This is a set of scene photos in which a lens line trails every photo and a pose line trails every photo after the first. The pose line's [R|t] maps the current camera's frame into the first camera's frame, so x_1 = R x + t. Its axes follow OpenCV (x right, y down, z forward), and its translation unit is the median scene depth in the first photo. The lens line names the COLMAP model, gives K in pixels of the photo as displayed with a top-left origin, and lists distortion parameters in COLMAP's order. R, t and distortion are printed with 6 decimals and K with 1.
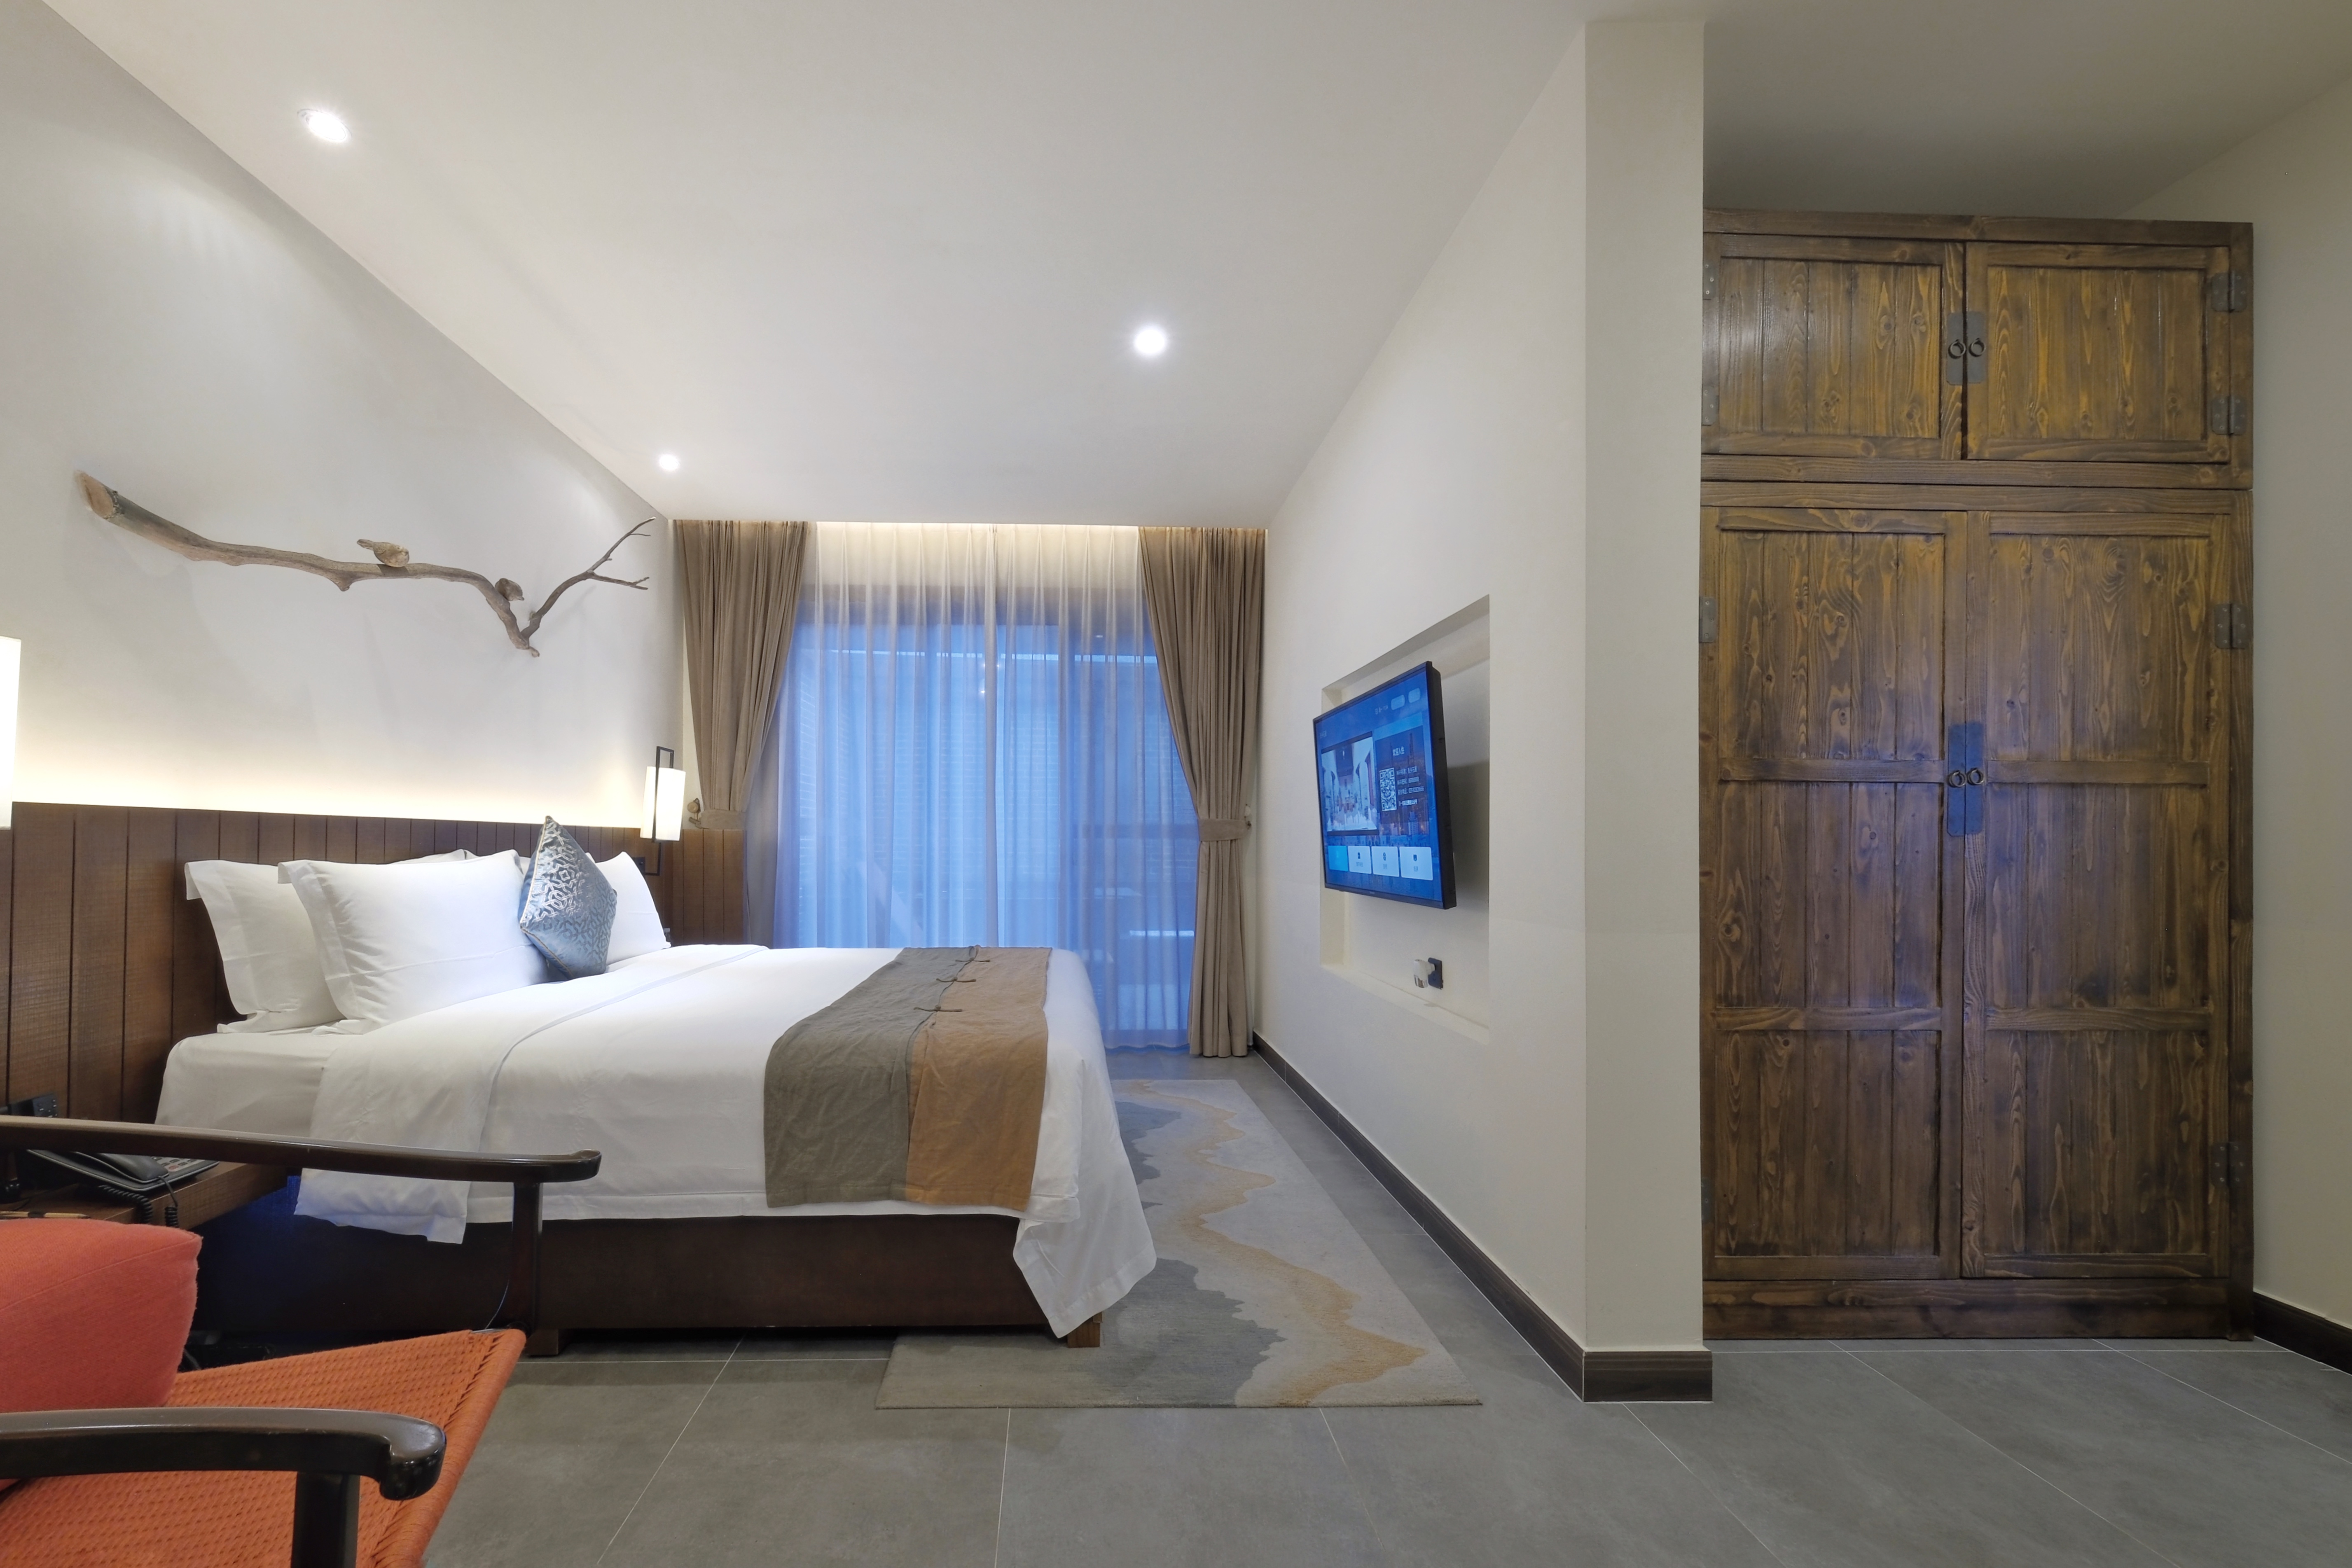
lens RADIAL K [[919.5, 0, 1107.2], [0, 919.5, 823.1], [0, 0, 1]] dist [-0.000713, -0.000003]
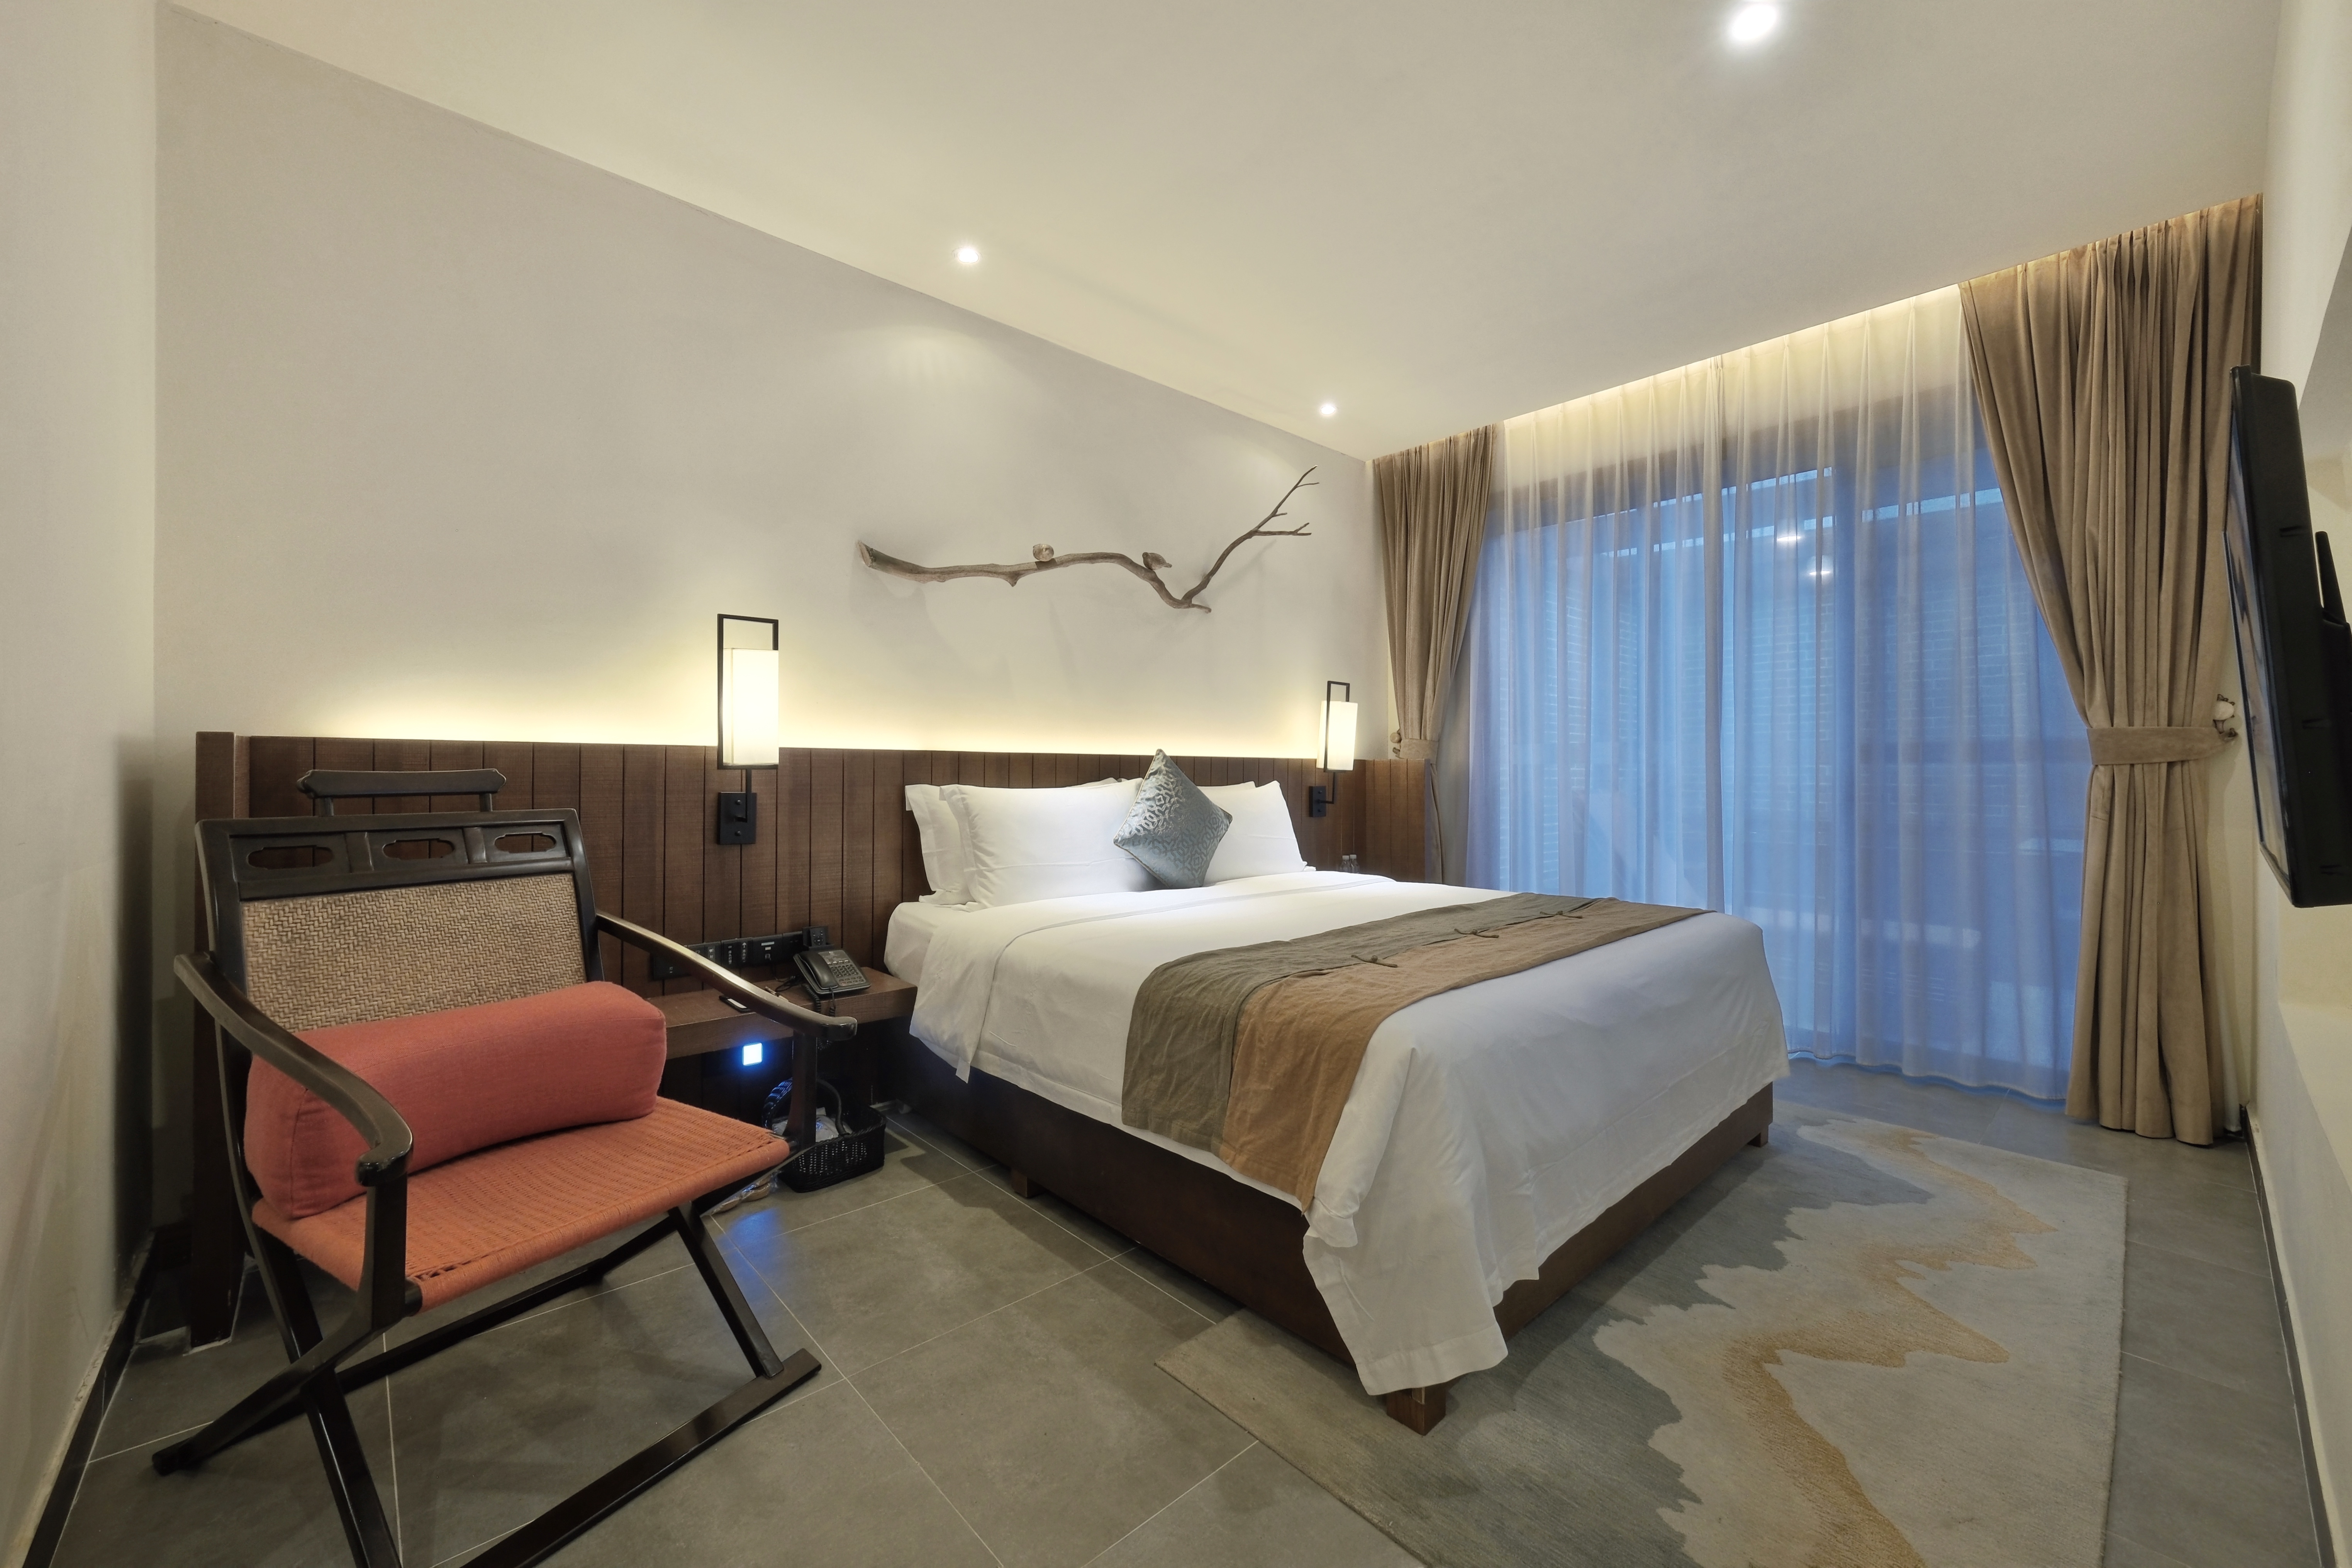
lens RADIAL K [[941.4, 0, 1179.3], [0, 941.4, 754.1], [0, 0, 1]] dist [0.000601, 0.000098]
pose [[0.640540, -0.020076, -0.767662, 0.345174], [0.020146, 0.999753, -0.009336, 0.010781], [0.767660, -0.009485, 0.640787, 0.264408]]
